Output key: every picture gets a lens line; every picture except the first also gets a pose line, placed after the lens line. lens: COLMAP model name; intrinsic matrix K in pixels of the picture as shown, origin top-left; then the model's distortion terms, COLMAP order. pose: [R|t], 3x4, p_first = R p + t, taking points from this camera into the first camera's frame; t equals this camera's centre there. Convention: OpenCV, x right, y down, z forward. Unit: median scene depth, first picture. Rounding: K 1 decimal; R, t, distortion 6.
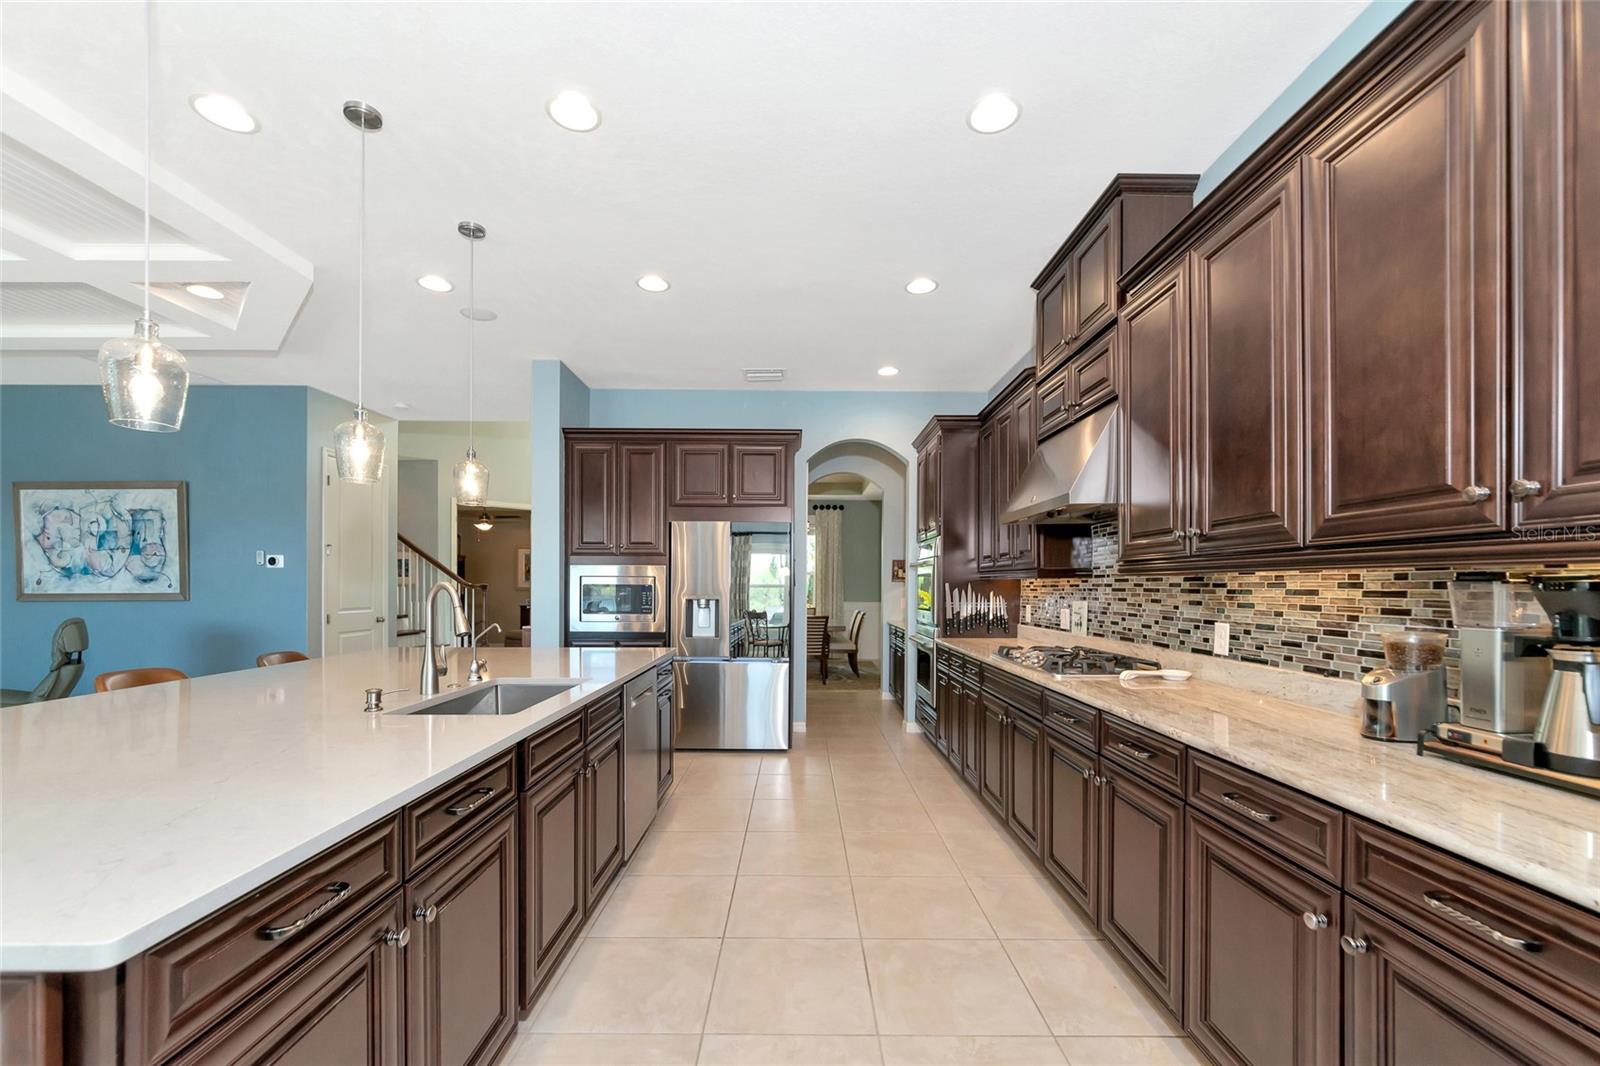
lens RADIAL K [[635.5, 0, 802.1], [0, 635.5, 587.9], [0, 0, 1]] dist [-0.000286, -0.000020]
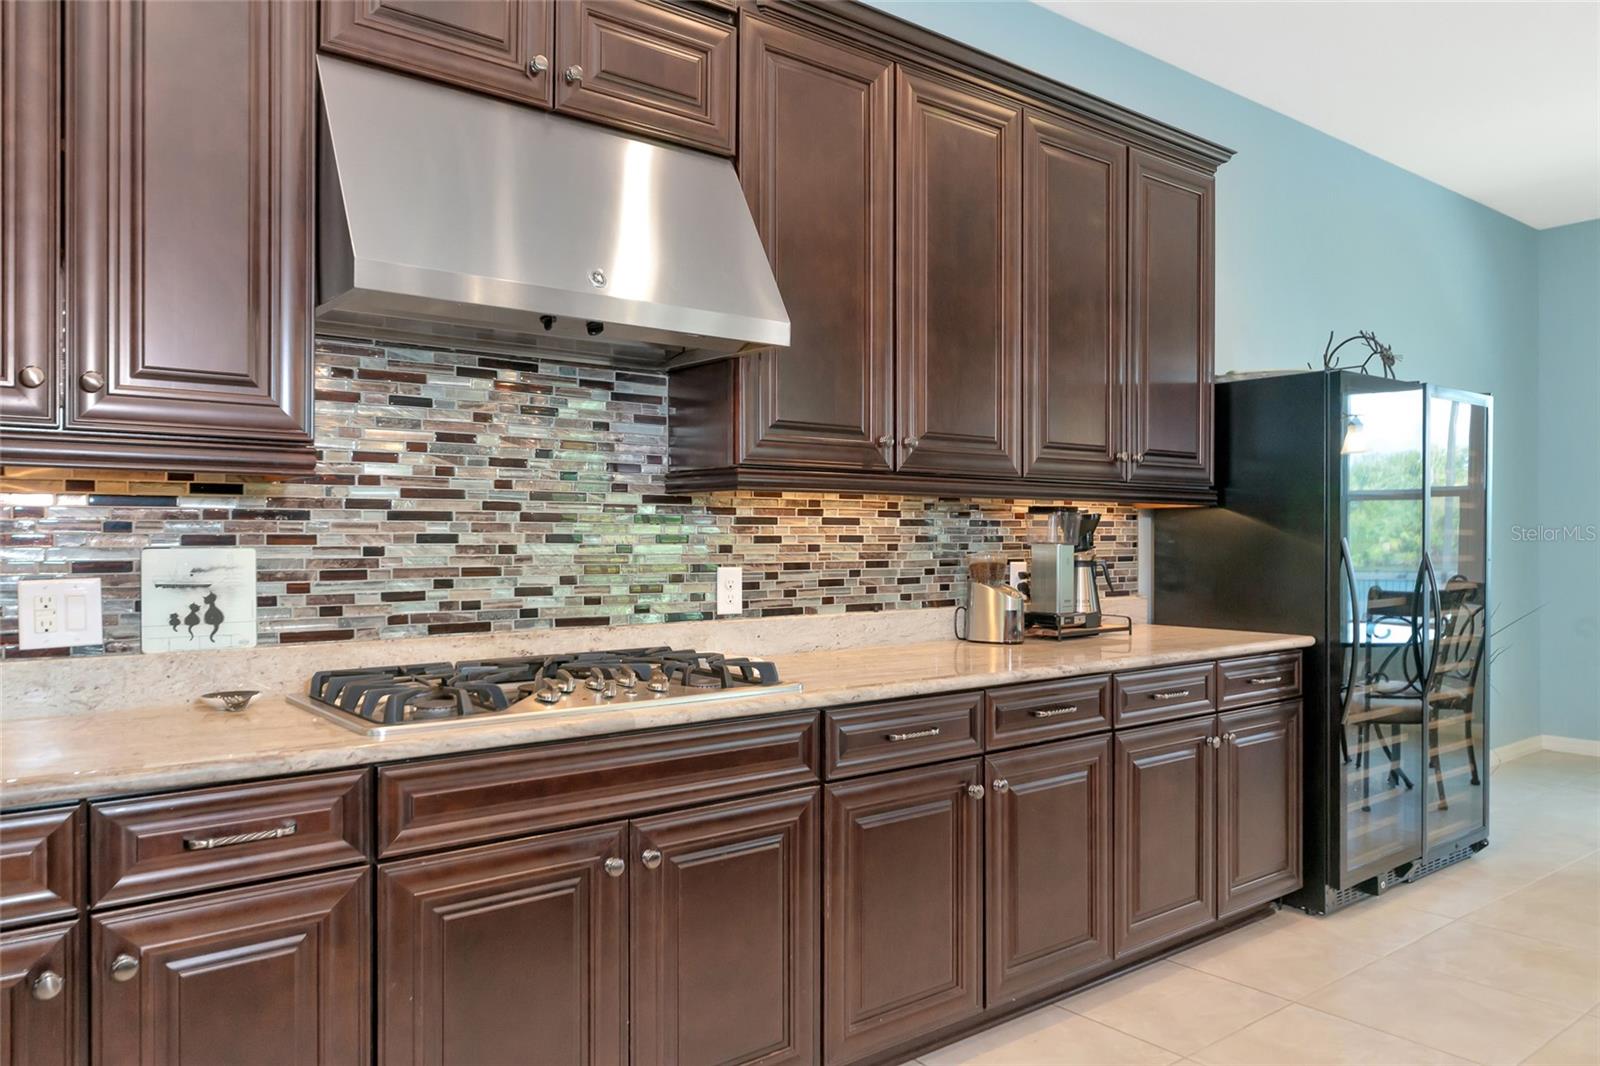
lens RADIAL K [[1132.5, 0, 800.0], [0, 1132.5, 533.0], [0, 0, 1]] dist [0.026403, 0.001834]
pose [[-0.617770, -0.019608, 0.786114, -0.308036], [-0.011789, 0.999808, 0.015673, -0.000181], [-0.786271, 0.000415, -0.617882, 1.593725]]
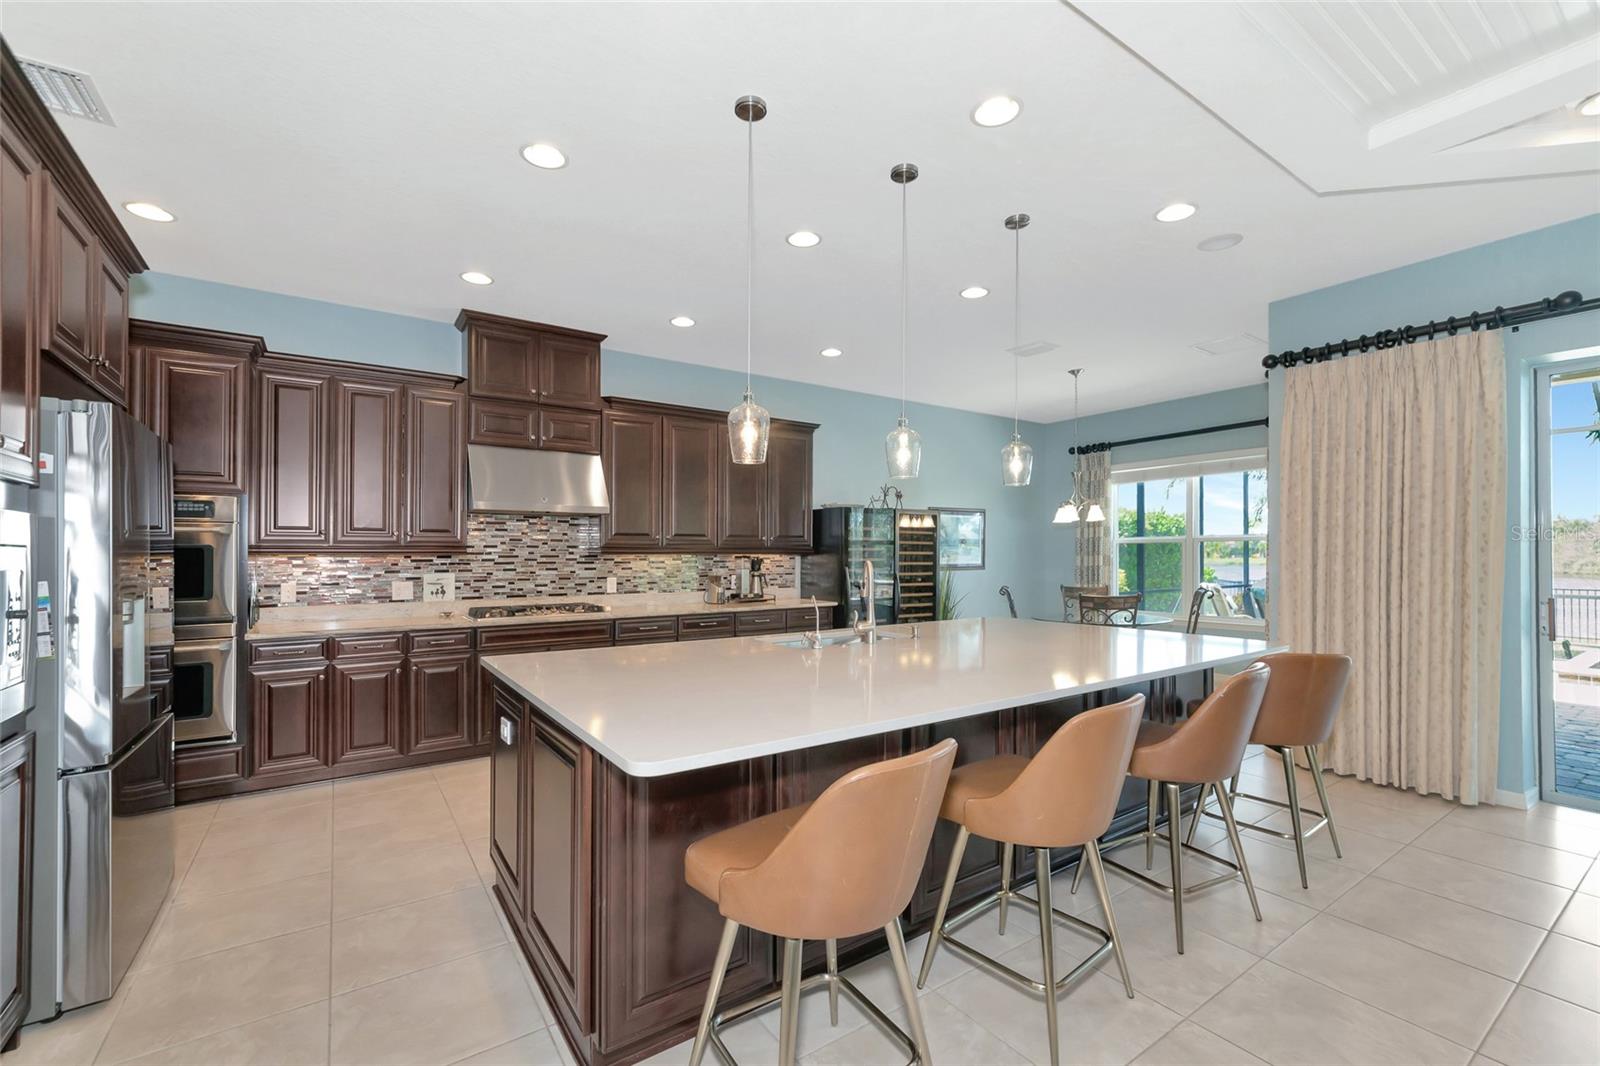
lens RADIAL K [[680.0, 0, 795.0], [0, 680.0, 549.2], [0, 0, 1]] dist [0.020318, 0.000058]
pose [[-0.555744, -0.011109, 0.831279, -1.443575], [-0.006881, 0.999938, 0.008763, -0.058307], [-0.831325, -0.000850, -0.555786, 1.649533]]
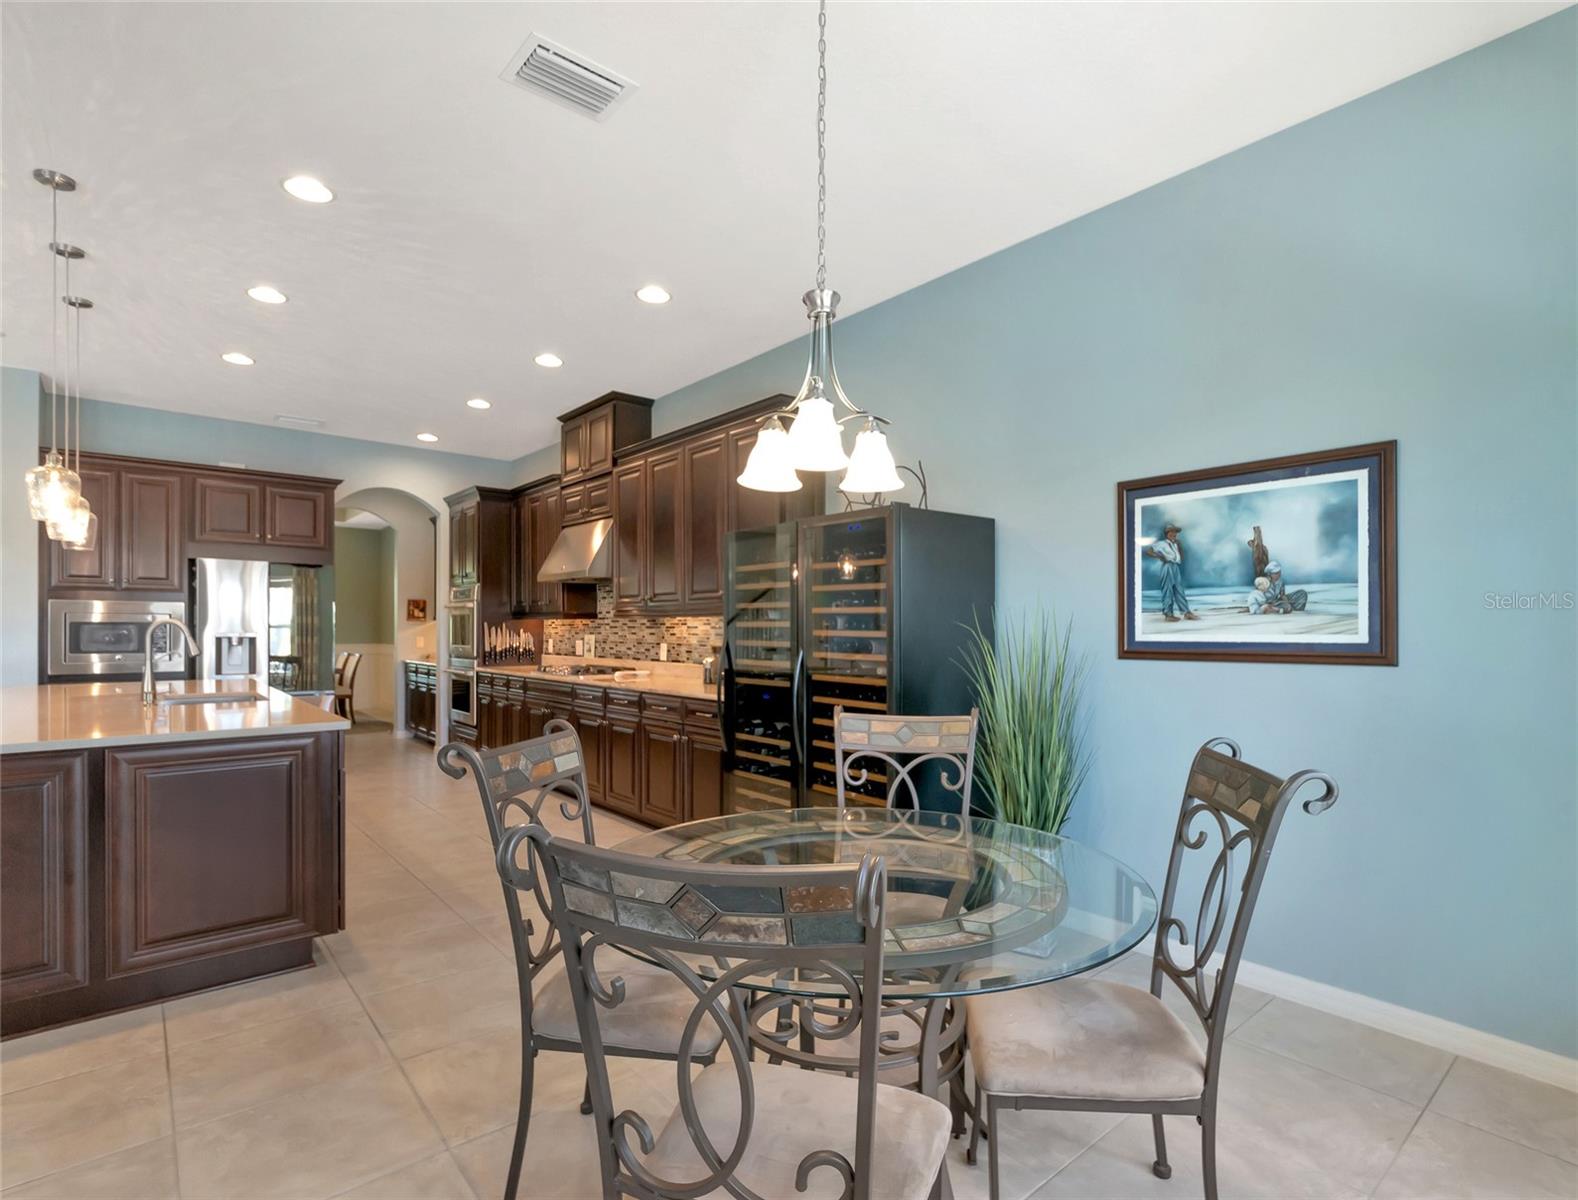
lens RADIAL K [[774.5, 0, 795.5], [0, 774.5, 634.0], [0, 0, 1]] dist [0.001087, 0.000118]
pose [[0.769470, -0.005533, 0.638658, -0.489437], [0.001611, 0.999976, 0.006722, 0.010298], [-0.638680, -0.004143, 0.769461, -0.982003]]
